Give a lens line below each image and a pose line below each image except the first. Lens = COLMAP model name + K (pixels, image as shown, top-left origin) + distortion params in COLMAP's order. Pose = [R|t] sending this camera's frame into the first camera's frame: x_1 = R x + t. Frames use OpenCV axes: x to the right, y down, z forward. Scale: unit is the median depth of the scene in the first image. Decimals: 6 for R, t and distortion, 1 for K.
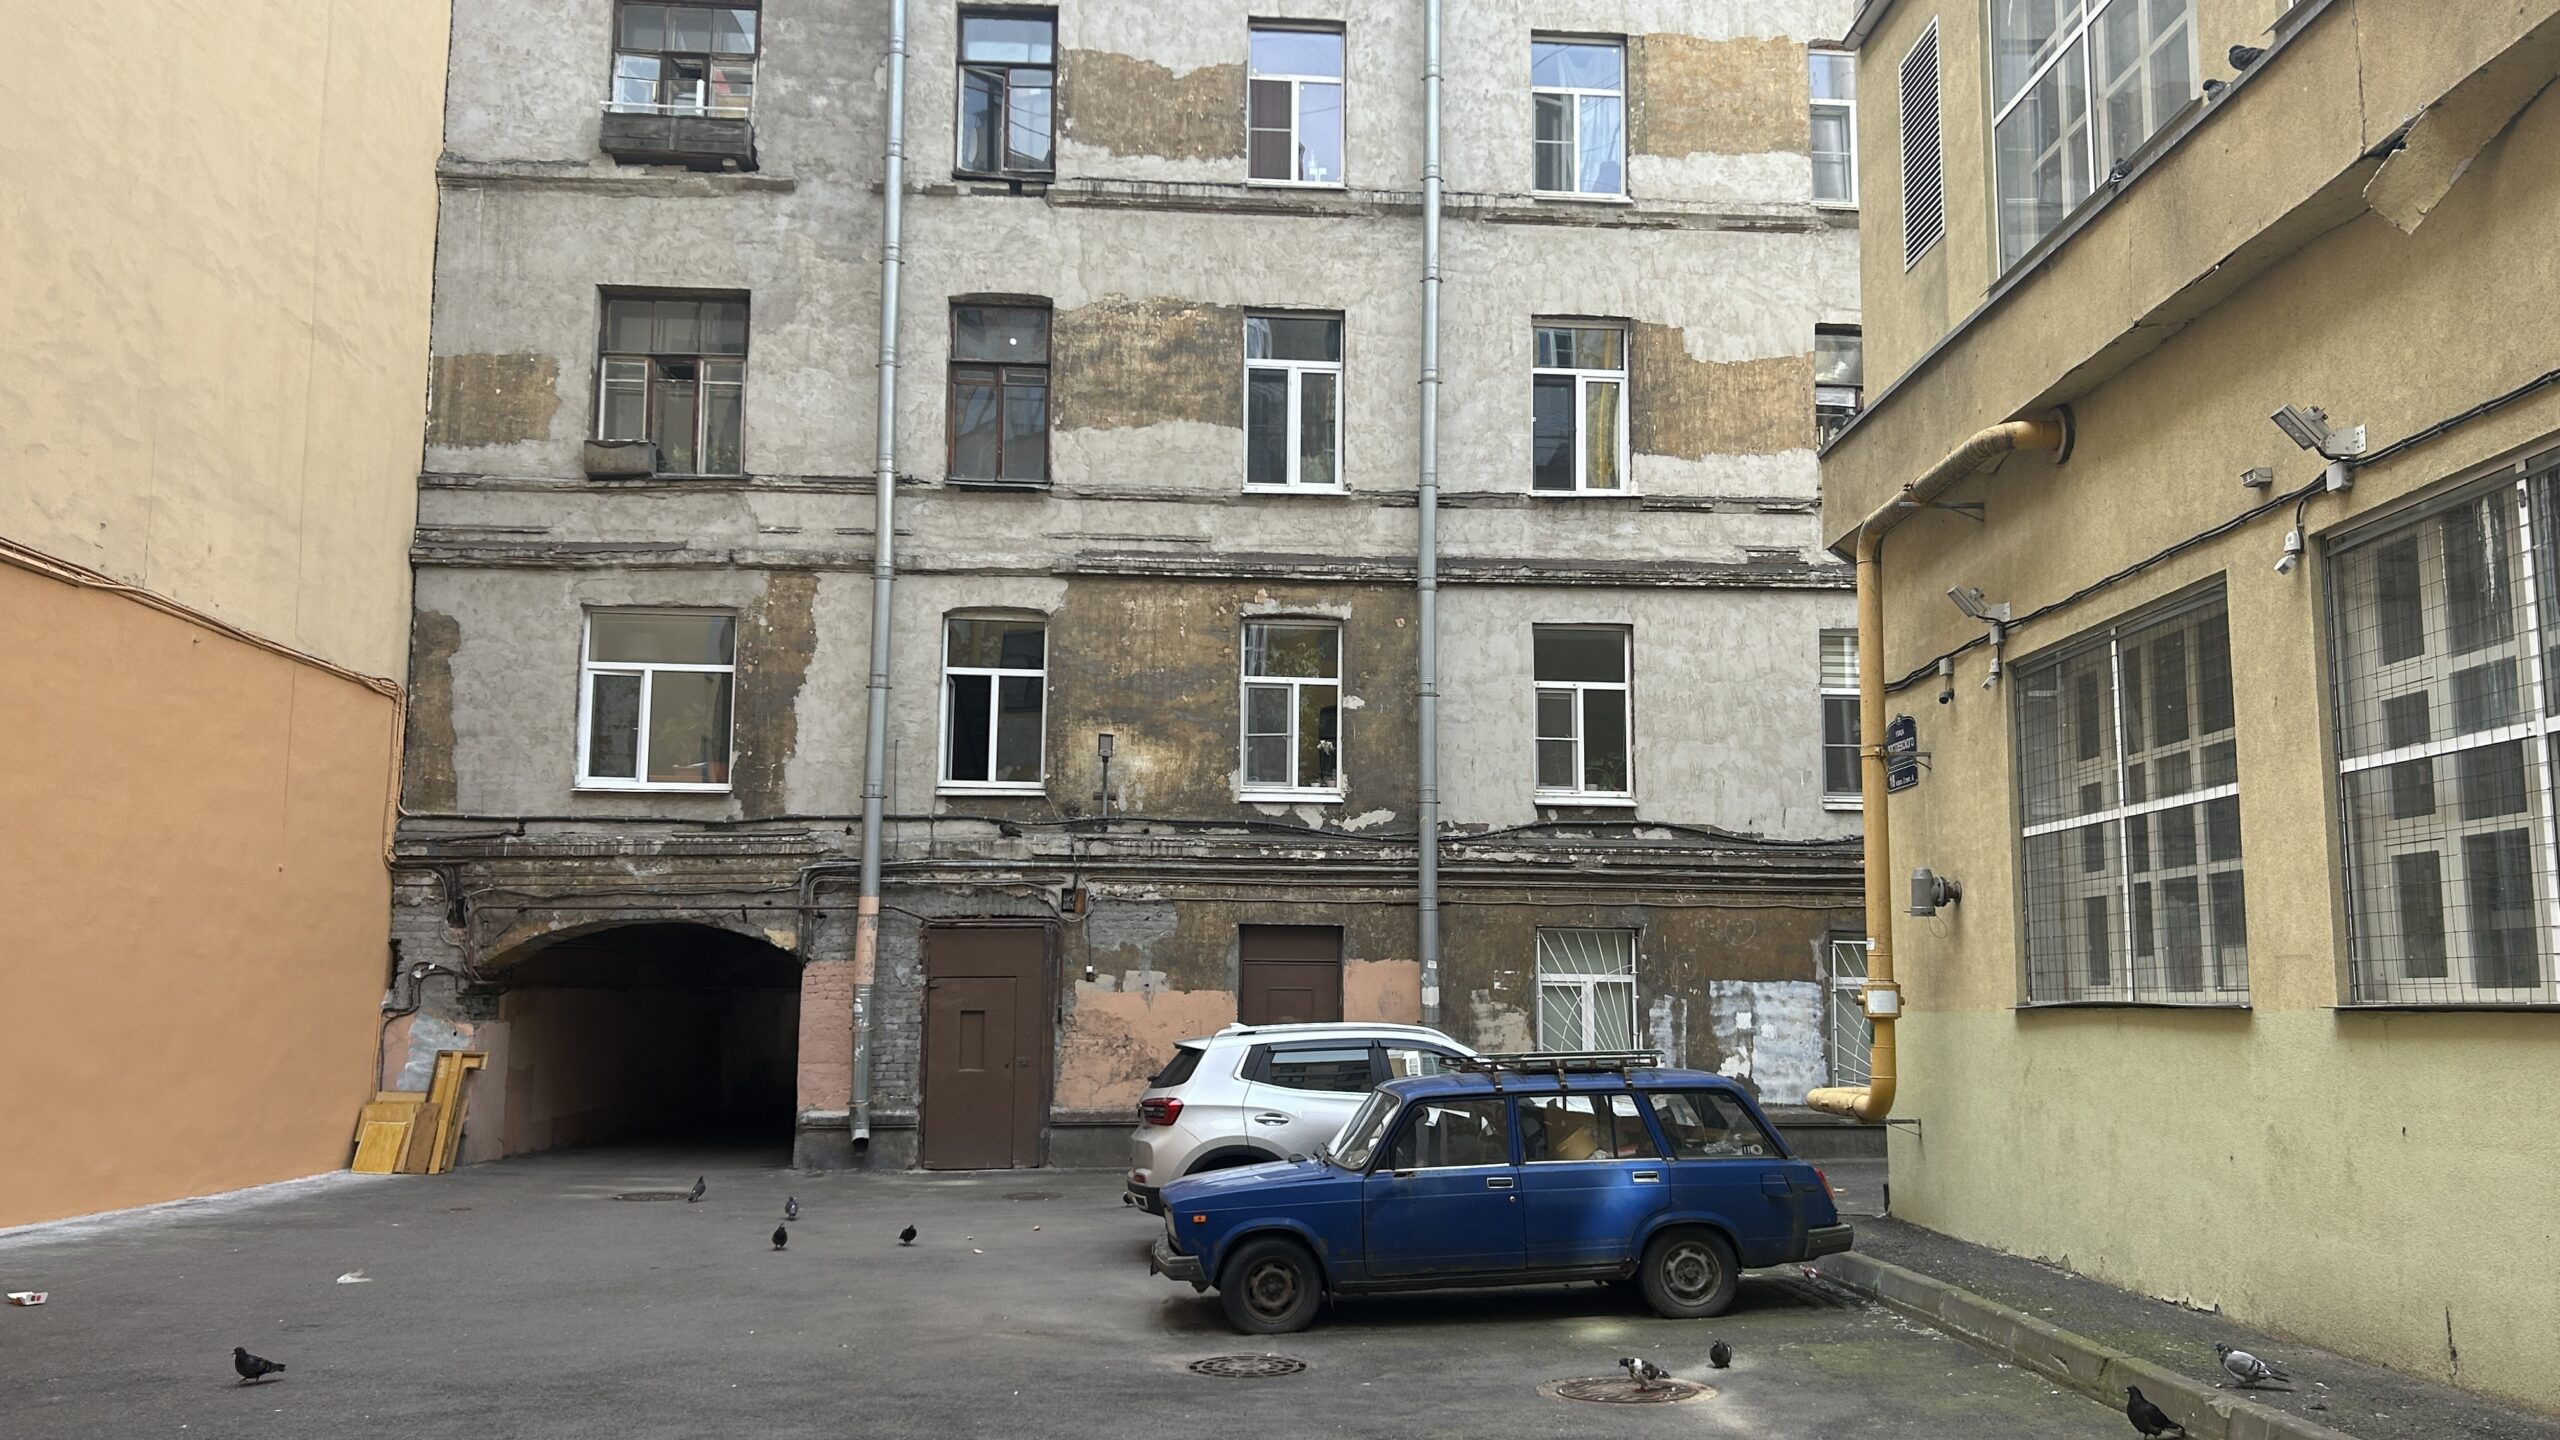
lens RADIAL K [[1985.8, 0, 1368.9], [0, 1985.8, 749.8], [0, 0, 1]] dist [0.068386, -0.080032]
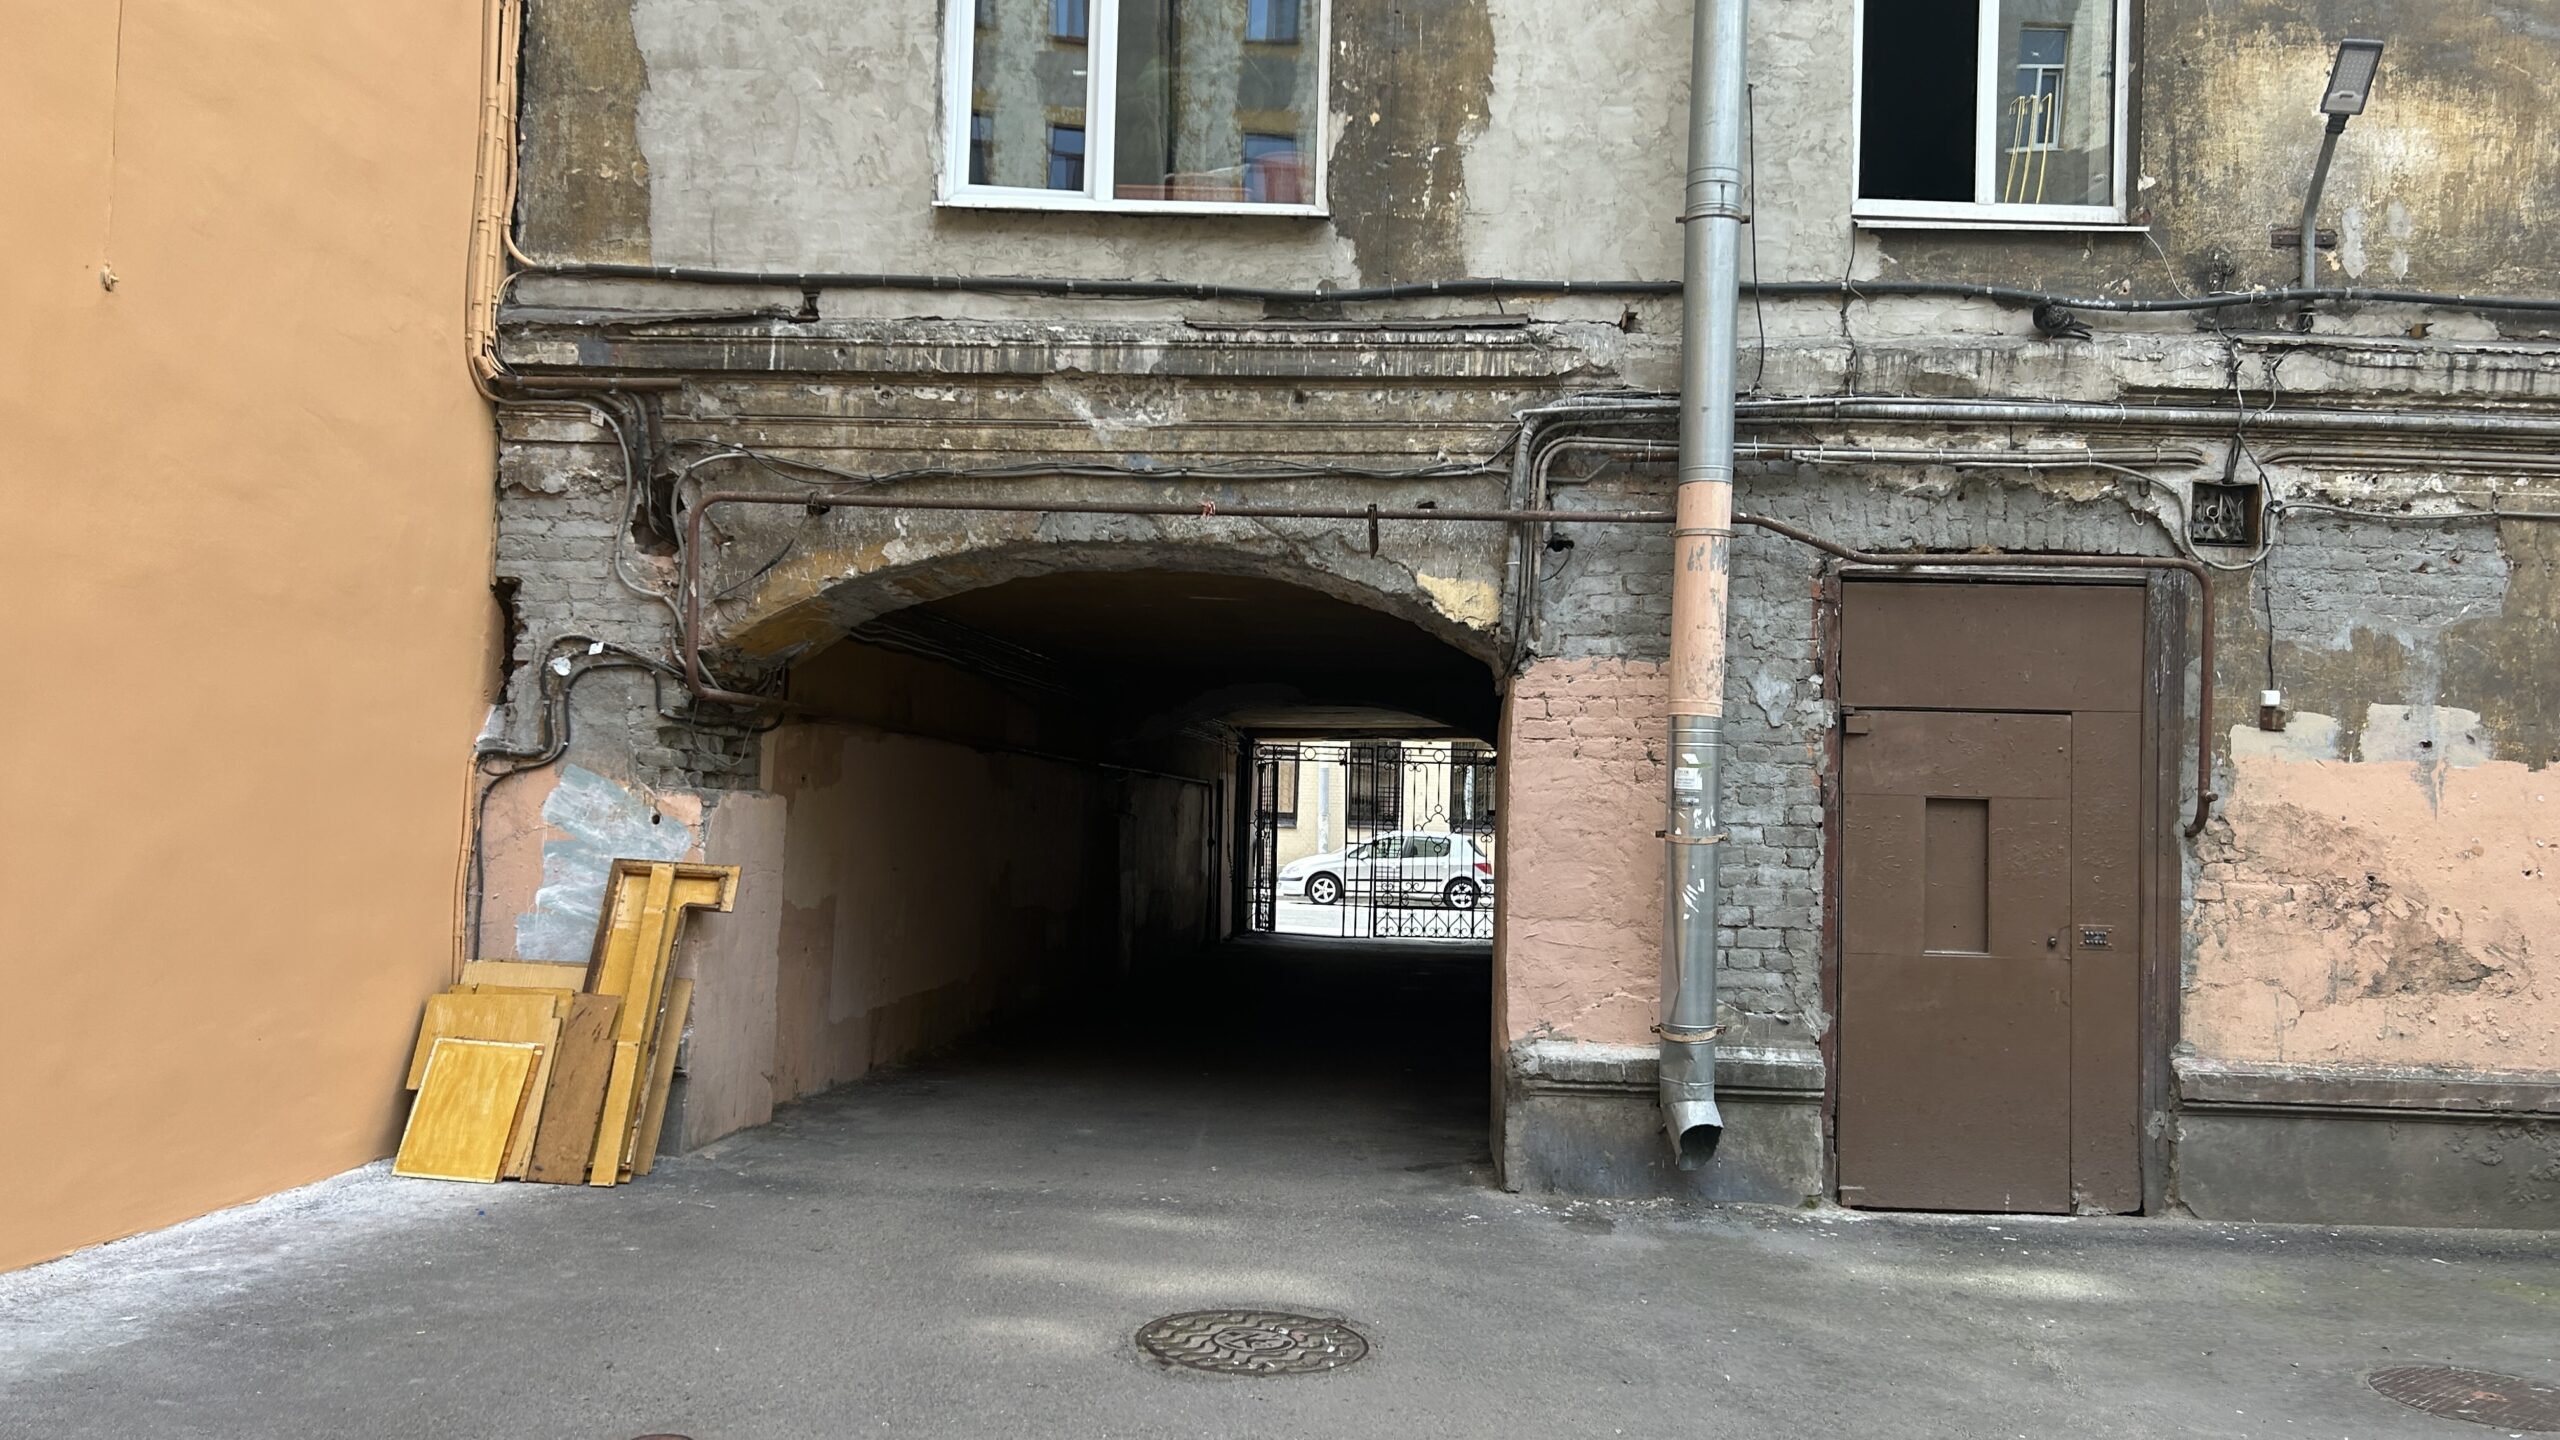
lens RADIAL K [[1985.8, 0, 1394.1], [0, 1985.8, 737.0], [0, 0, 1]] dist [0.068386, -0.080032]
pose [[0.996071, 0.021021, -0.086028, -0.273216], [-0.014222, 0.996782, 0.078893, 0.091017], [0.087409, -0.077360, 0.993164, 0.614590]]
